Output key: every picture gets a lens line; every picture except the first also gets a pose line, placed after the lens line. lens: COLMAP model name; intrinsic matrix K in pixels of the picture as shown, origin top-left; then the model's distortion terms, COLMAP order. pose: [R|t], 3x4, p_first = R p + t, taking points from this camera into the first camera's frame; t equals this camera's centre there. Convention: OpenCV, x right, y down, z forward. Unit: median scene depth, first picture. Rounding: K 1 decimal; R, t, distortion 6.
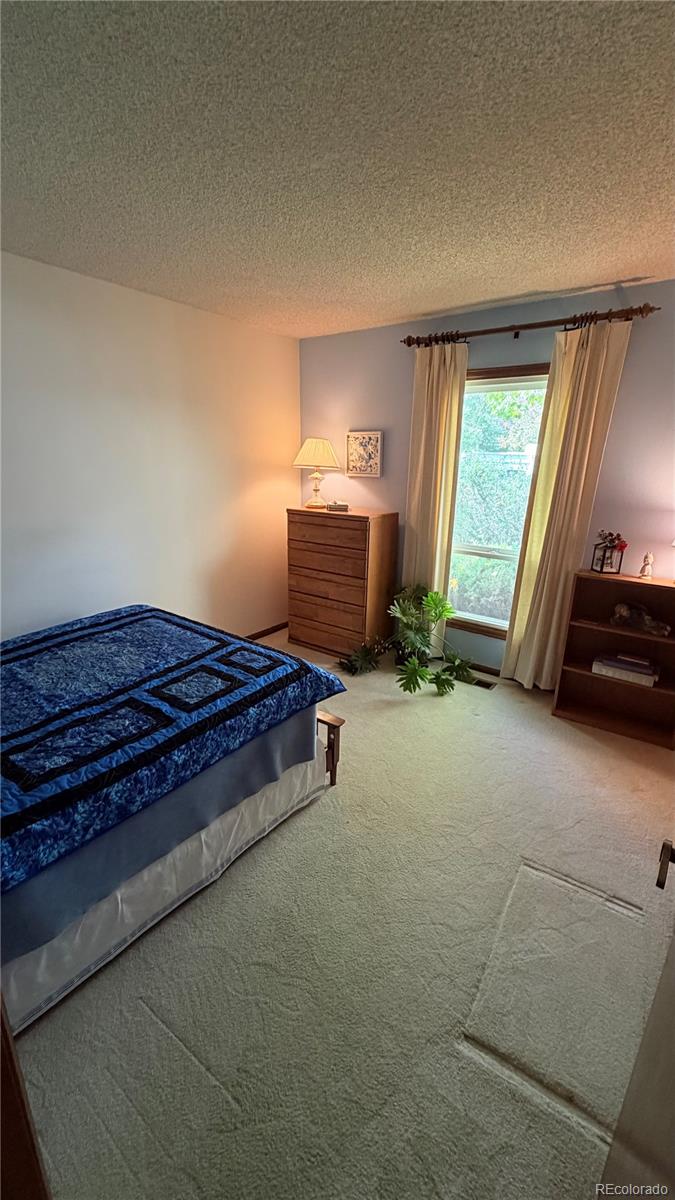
lens RADIAL K [[471.7, 0, 336.9], [0, 471.7, 603.2], [0, 0, 1]] dist [0.000279, -0.000003]
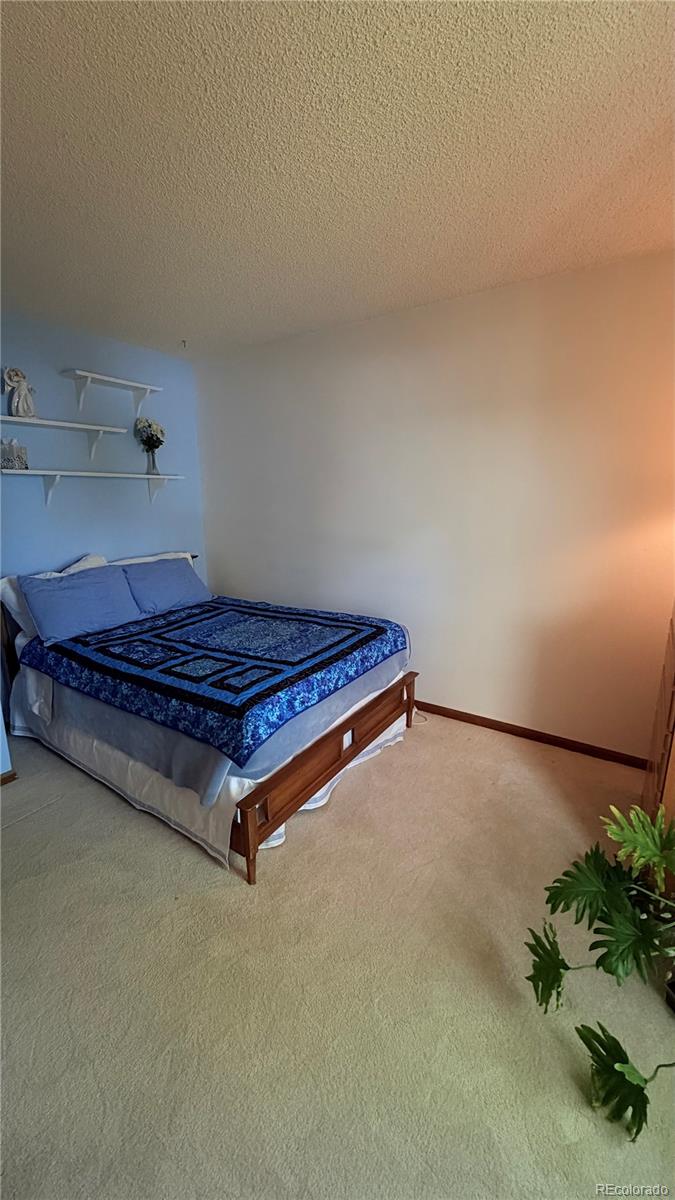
lens RADIAL K [[471.7, 0, 337.4], [0, 471.7, 597.2], [0, 0, 1]] dist [0.000279, -0.000003]
pose [[0.038330, 0.196357, -0.979783, 0.769855], [-0.282519, 0.942629, 0.177858, -0.268177], [0.958496, 0.269990, 0.091605, 1.101855]]
